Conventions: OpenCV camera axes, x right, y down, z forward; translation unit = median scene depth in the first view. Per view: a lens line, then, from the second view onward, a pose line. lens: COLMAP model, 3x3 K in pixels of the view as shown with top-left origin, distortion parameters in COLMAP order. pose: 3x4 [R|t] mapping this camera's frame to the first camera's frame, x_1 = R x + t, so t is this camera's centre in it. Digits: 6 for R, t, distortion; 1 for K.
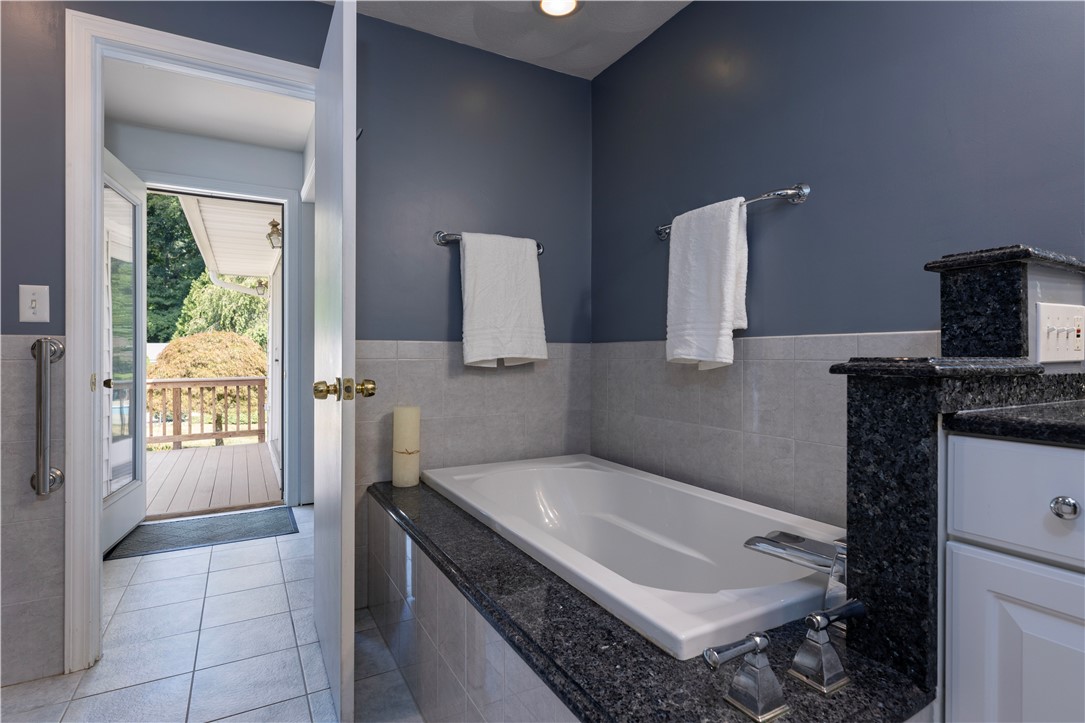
lens RADIAL K [[545.9, 0, 545.4], [0, 545.9, 356.9], [0, 0, 1]] dist [-0.002982, -0.000370]
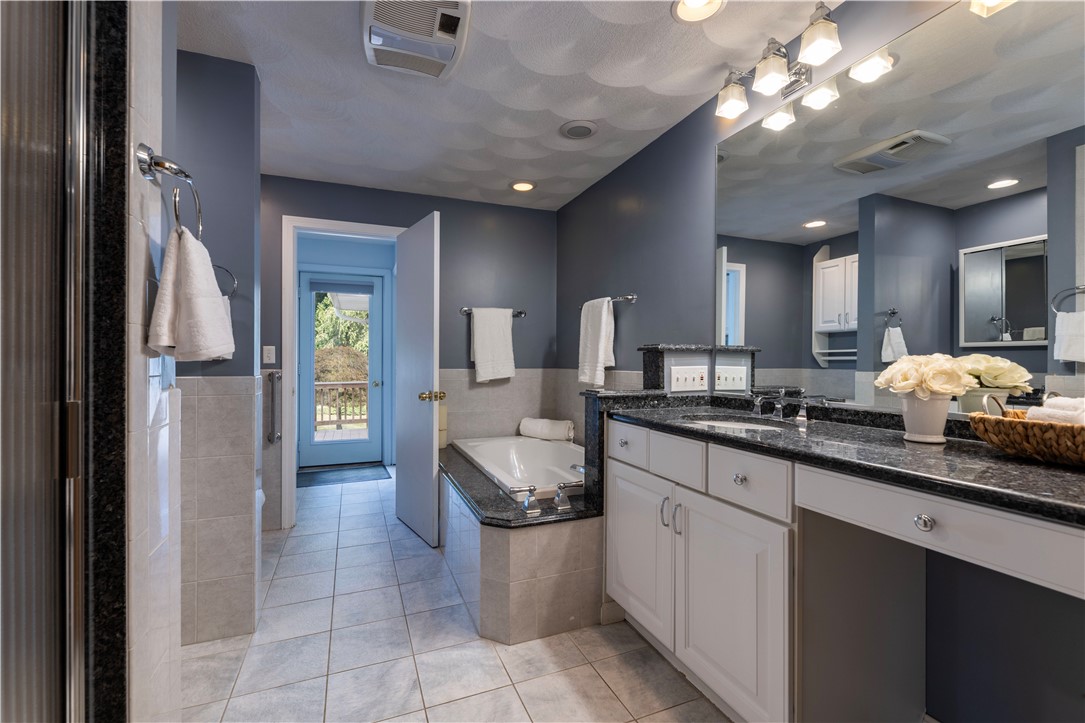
lens RADIAL K [[469.5, 0, 540.3], [0, 469.5, 361.8], [0, 0, 1]] dist [0.001072, 0.000123]
pose [[0.991695, 0.002198, -0.128590, 0.291950], [-0.002204, 0.999998, 0.000094, -0.059983], [0.128590, 0.000190, 0.991698, -0.572884]]
